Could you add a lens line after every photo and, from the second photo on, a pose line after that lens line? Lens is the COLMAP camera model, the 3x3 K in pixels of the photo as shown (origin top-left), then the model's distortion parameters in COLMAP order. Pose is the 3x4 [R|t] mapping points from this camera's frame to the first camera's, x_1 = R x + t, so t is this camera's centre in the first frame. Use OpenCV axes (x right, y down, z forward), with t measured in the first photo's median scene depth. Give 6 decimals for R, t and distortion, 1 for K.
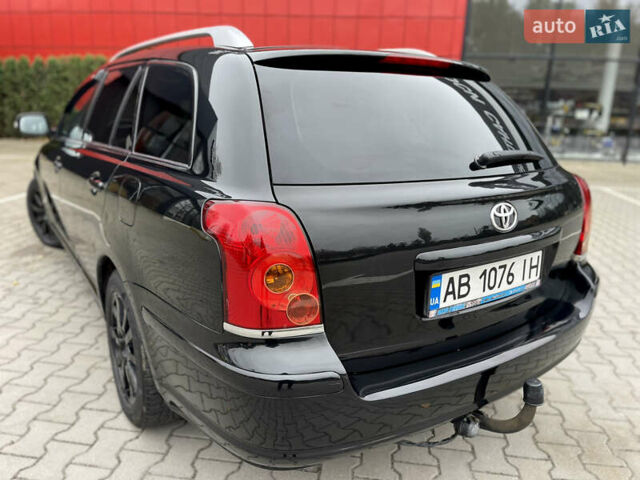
lens RADIAL K [[483.2, 0, 323.4], [0, 483.2, 238.3], [0, 0, 1]] dist [0.081882, -0.114519]
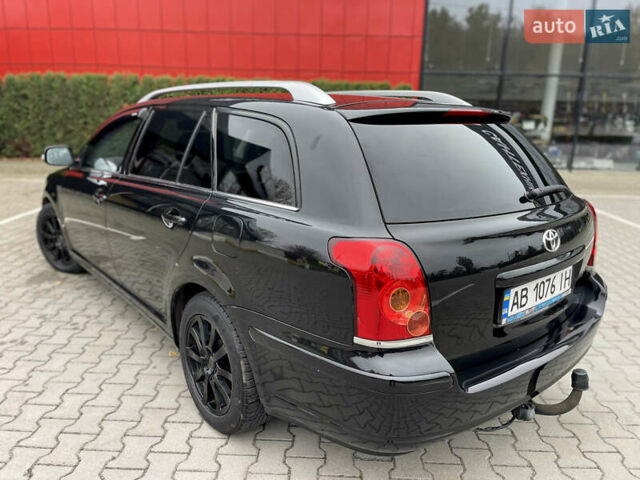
lens RADIAL K [[477.5, 0, 328.1], [0, 477.5, 241.9], [0, 0, 1]] dist [0.081461, -0.108276]
pose [[0.994968, -0.035259, 0.093786, -0.142253], [0.036356, 0.999289, -0.010020, -0.022154], [-0.093366, 0.013379, 0.995542, -0.080561]]
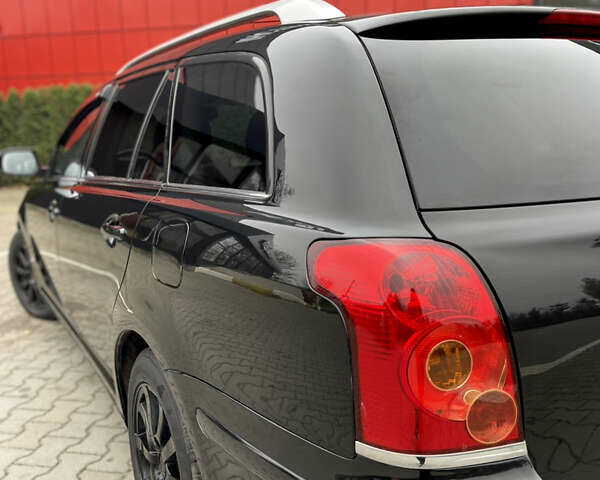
lens RADIAL K [[614.0, 0, 300.0], [0, 614.0, 240.0], [0, 0, 1]] dist [0.023374, 0.032076]
pose [[0.994851, -0.049537, -0.088421, -0.073134], [0.041728, 0.995239, -0.088084, -0.004046], [0.092364, 0.083941, 0.992181, 0.081387]]
